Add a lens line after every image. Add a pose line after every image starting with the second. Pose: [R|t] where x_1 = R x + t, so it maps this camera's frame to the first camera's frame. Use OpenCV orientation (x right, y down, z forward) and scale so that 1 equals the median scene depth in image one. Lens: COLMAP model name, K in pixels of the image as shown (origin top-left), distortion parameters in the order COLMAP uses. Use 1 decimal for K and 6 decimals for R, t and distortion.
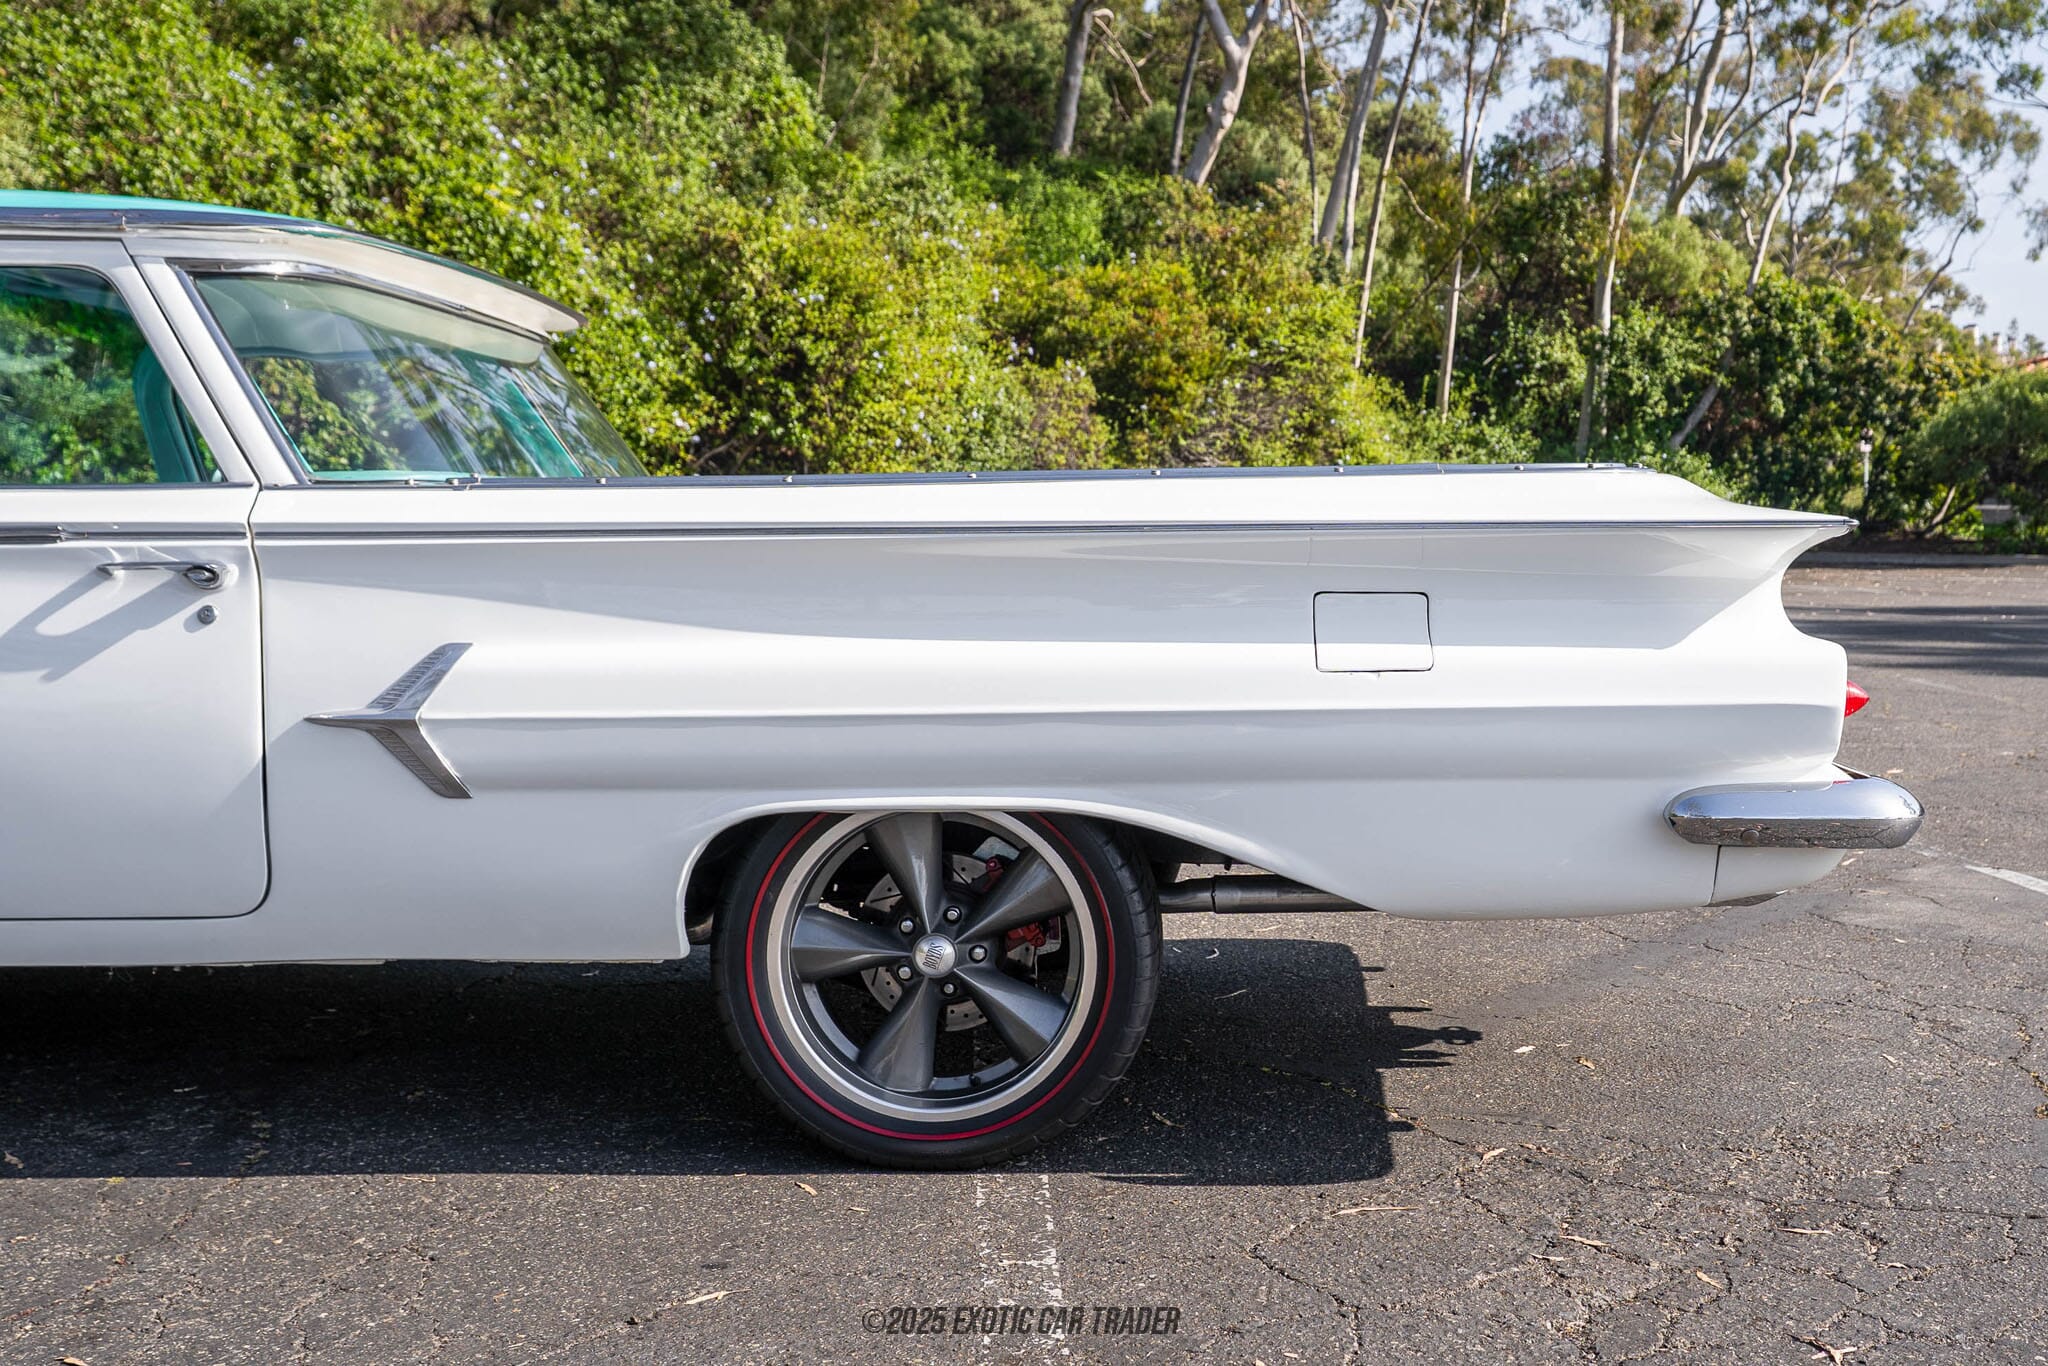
lens RADIAL K [[2213.3, 0, 1164.9], [0, 2213.3, 679.4], [0, 0, 1]] dist [-0.038213, 0.188878]
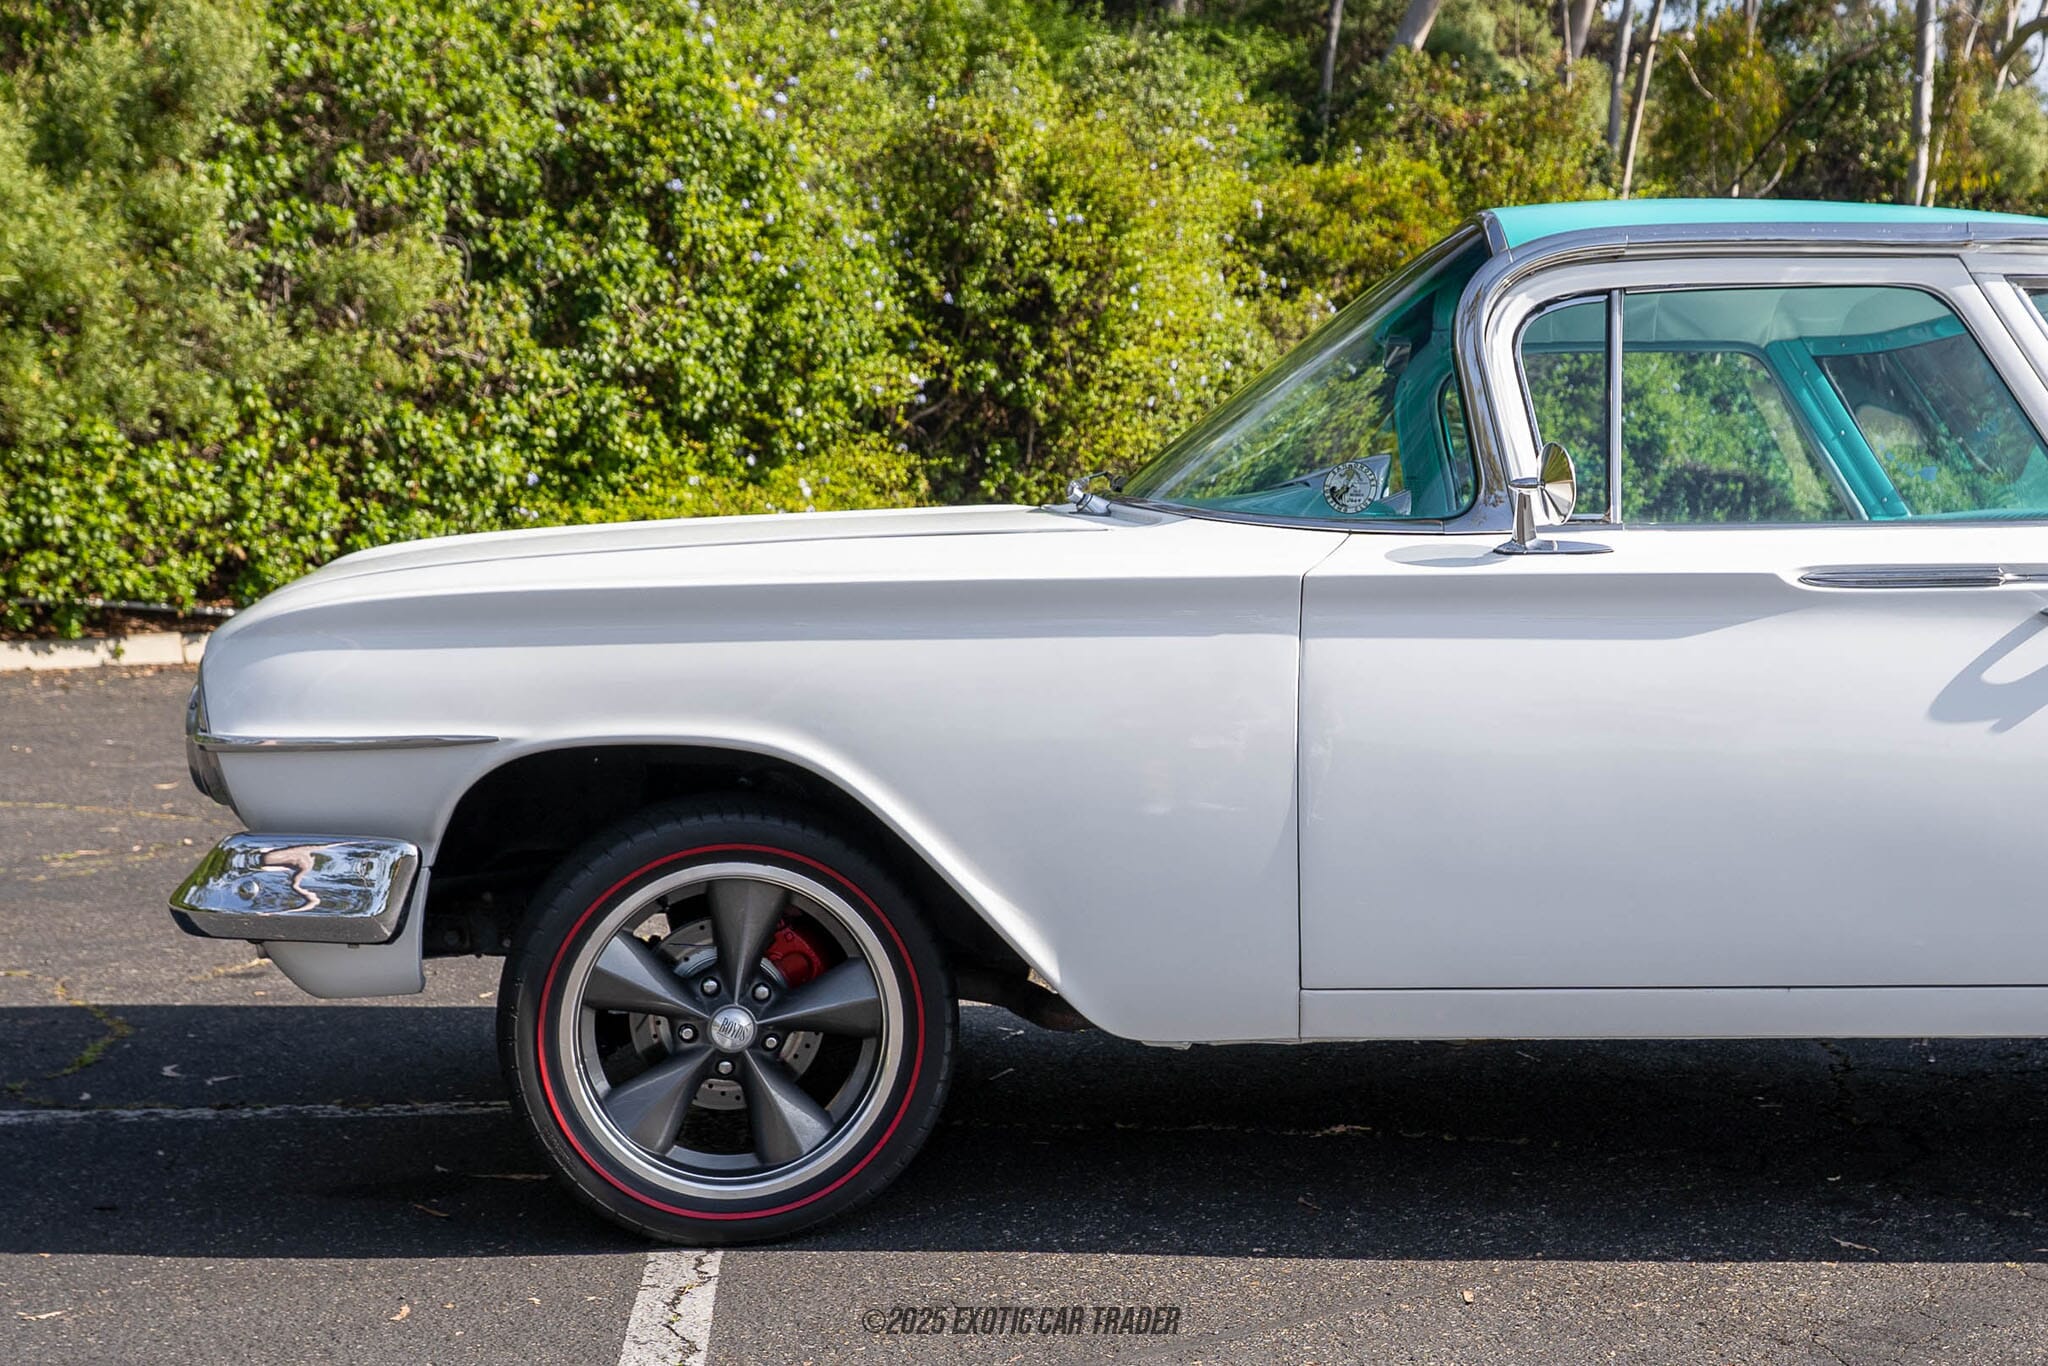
lens RADIAL K [[2983.9, 0, 1024.0], [0, 2983.9, 683.0], [0, 0, 1]] dist [0.083693, -0.521347]
pose [[0.999864, -0.002268, -0.016311, -0.175963], [0.002166, 0.999978, -0.006253, -0.002542], [0.016325, 0.006217, 0.999847, -0.053720]]
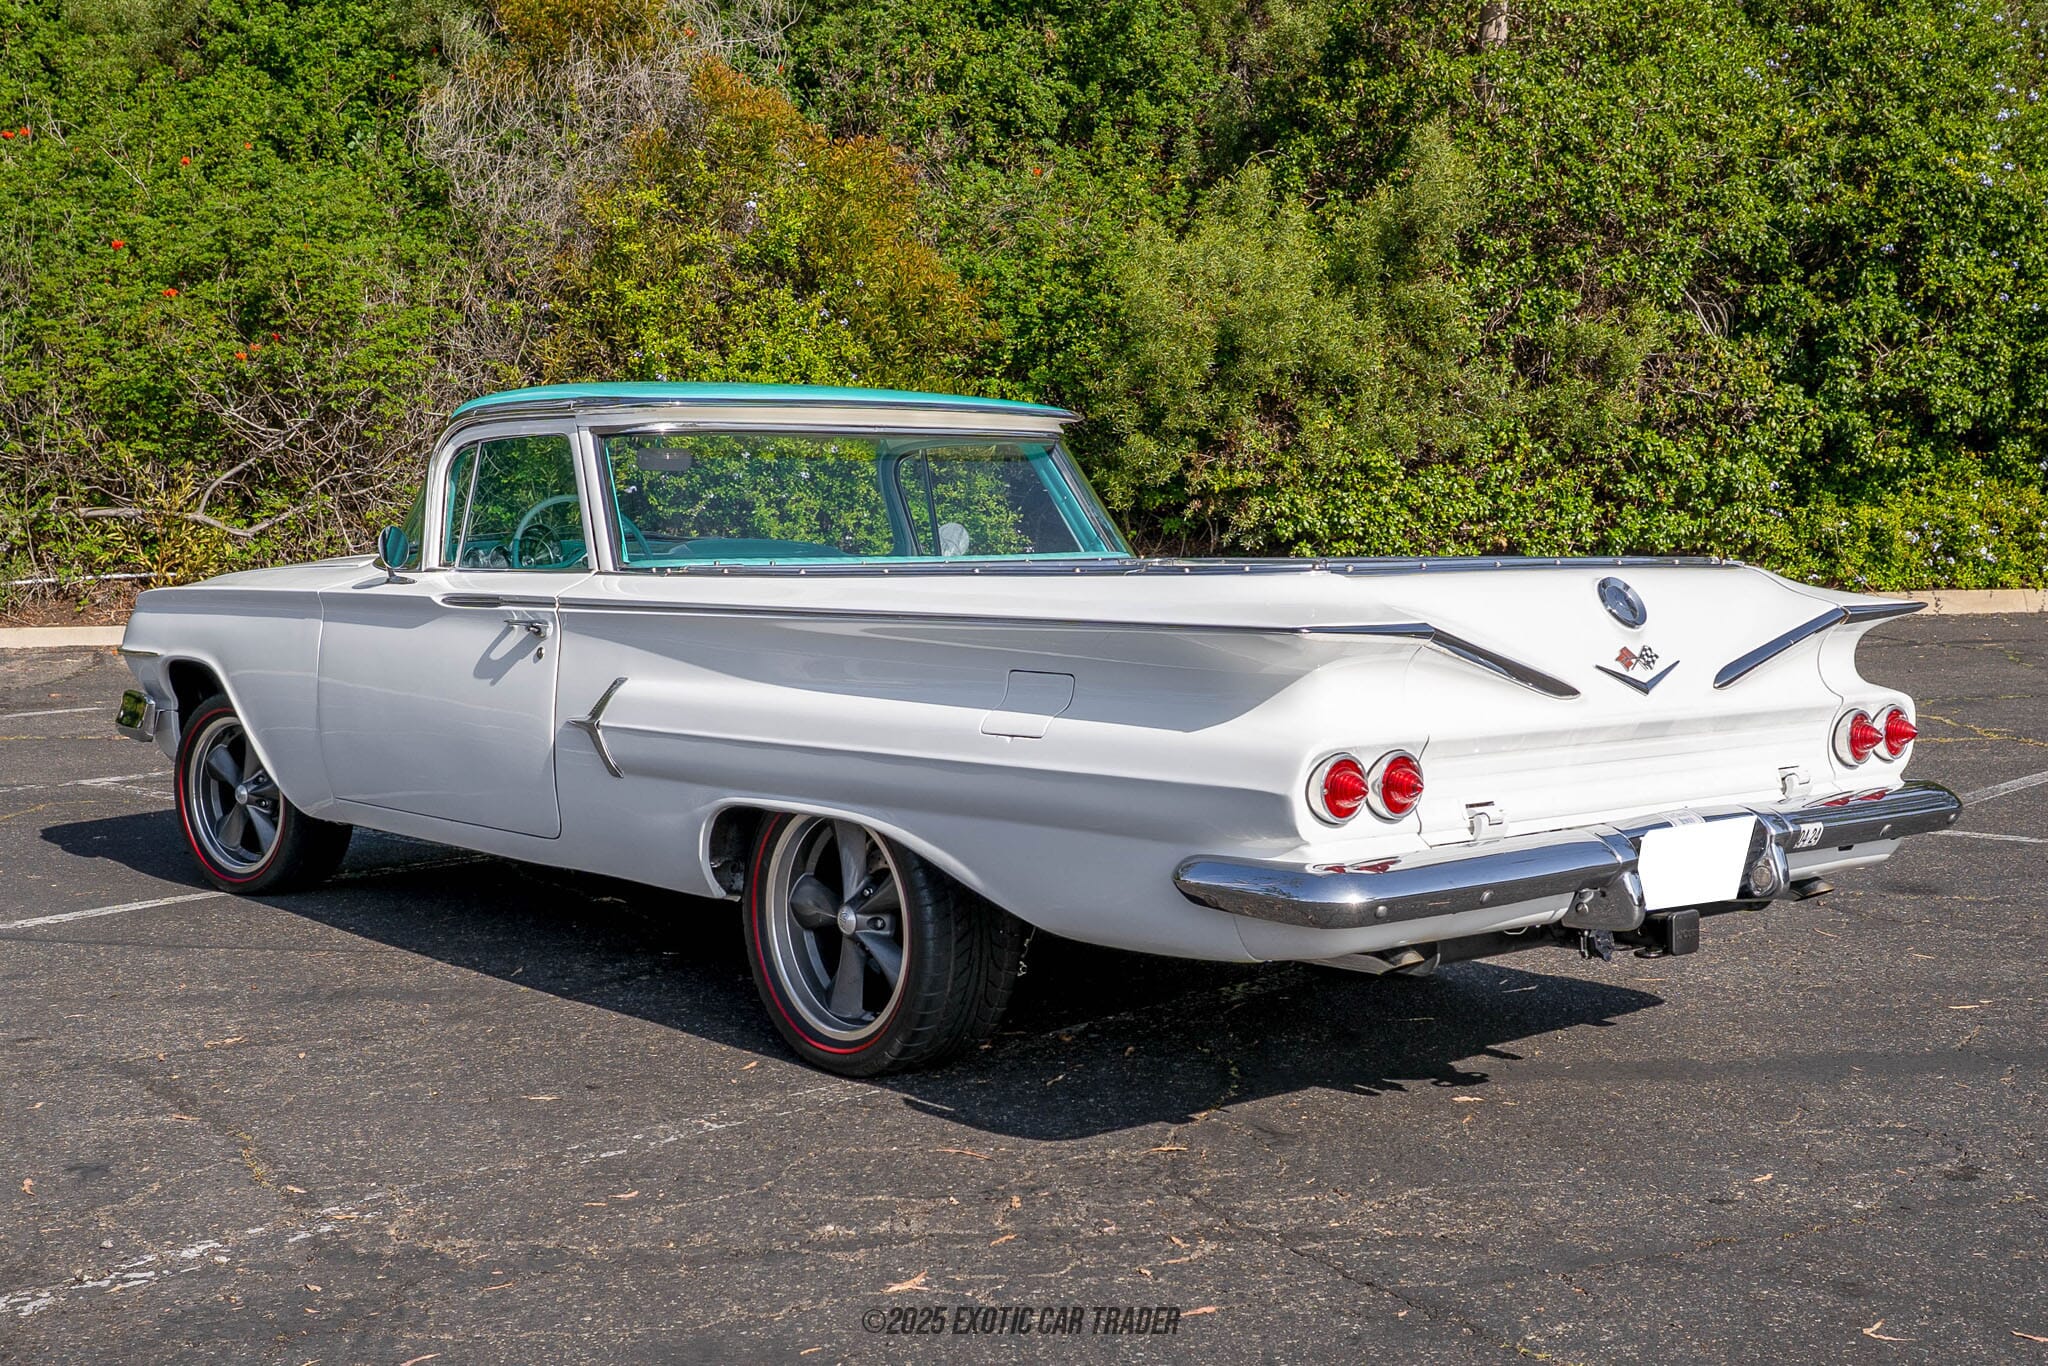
lens RADIAL K [[2411.0, 0, 1024.0], [0, 2411.0, 683.0], [0, 0, 1]] dist [-0.003821, 0.006728]
pose [[0.654495, 0.051995, -0.754276, 0.218664], [-0.039288, 0.998624, 0.034749, -0.015822], [0.755045, 0.006891, 0.655637, 0.018990]]
